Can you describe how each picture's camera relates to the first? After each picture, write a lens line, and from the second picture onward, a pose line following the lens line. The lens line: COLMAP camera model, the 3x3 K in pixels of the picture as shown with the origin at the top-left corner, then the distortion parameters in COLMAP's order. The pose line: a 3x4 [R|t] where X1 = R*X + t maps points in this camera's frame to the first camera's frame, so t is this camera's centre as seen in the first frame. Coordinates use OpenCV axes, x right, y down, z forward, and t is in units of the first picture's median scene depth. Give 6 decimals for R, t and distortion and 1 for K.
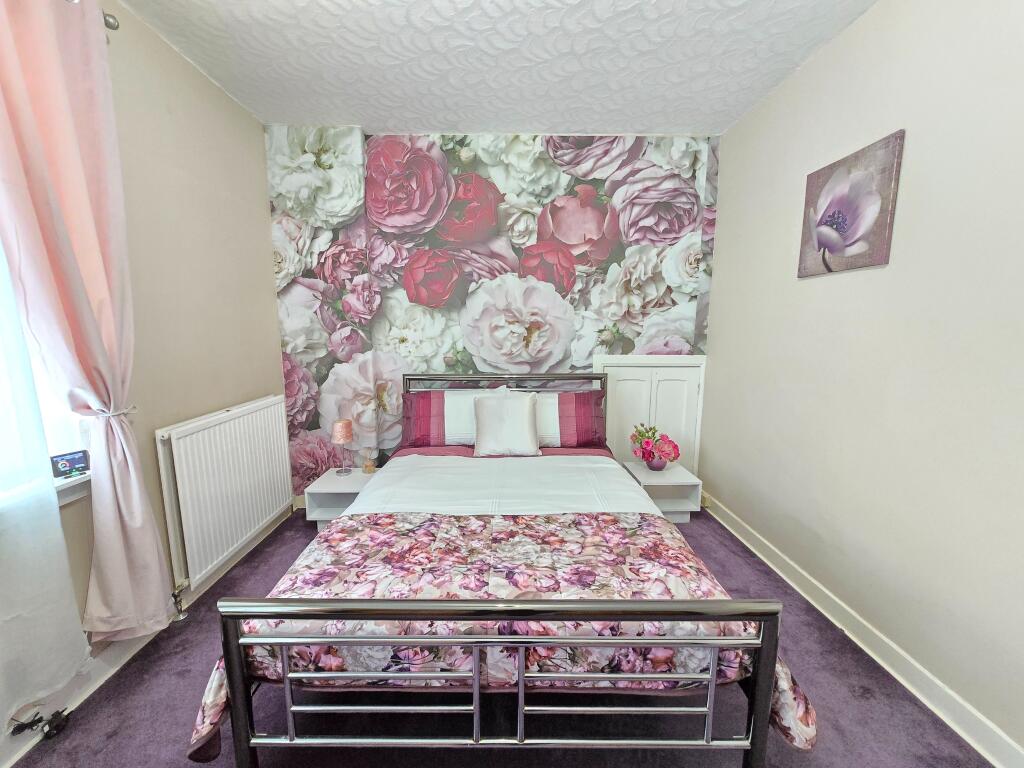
lens RADIAL K [[419.9, 0, 506.6], [0, 419.9, 389.5], [0, 0, 1]] dist [0.000160, 0.000288]
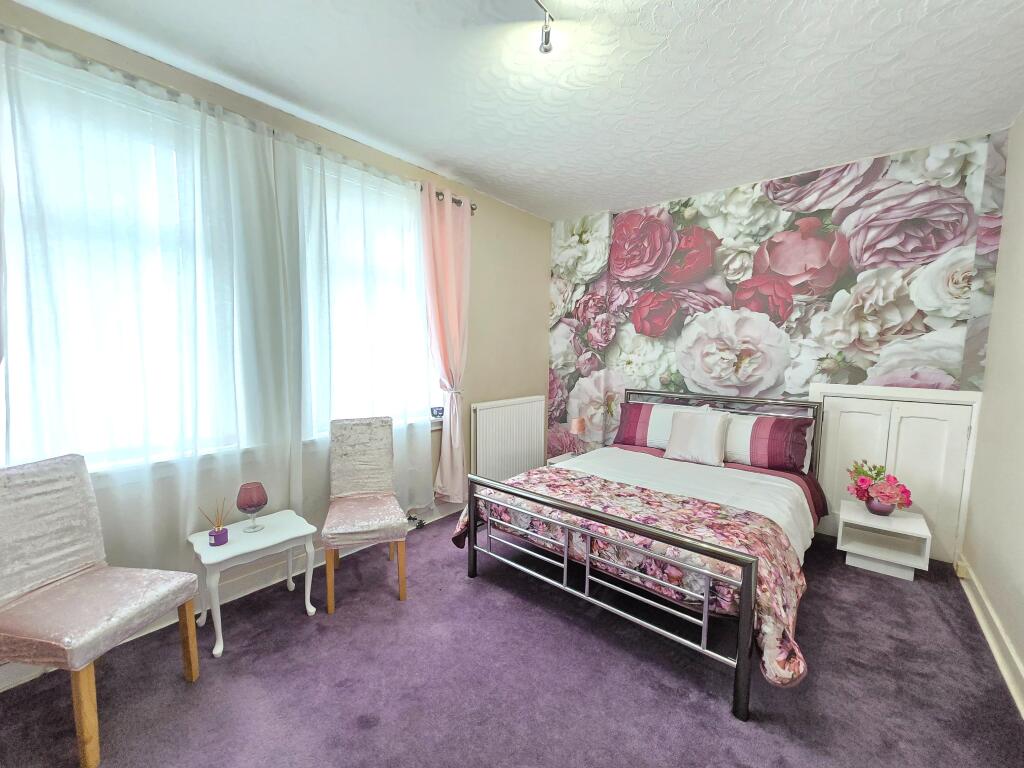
lens RADIAL K [[419.9, 0, 506.6], [0, 419.9, 389.5], [0, 0, 1]] dist [0.000160, 0.000288]
pose [[0.755333, 0.071079, -0.651475, 0.333992], [-0.108435, 0.993953, -0.017276, 0.029474], [0.646308, 0.083692, 0.758473, -0.225653]]
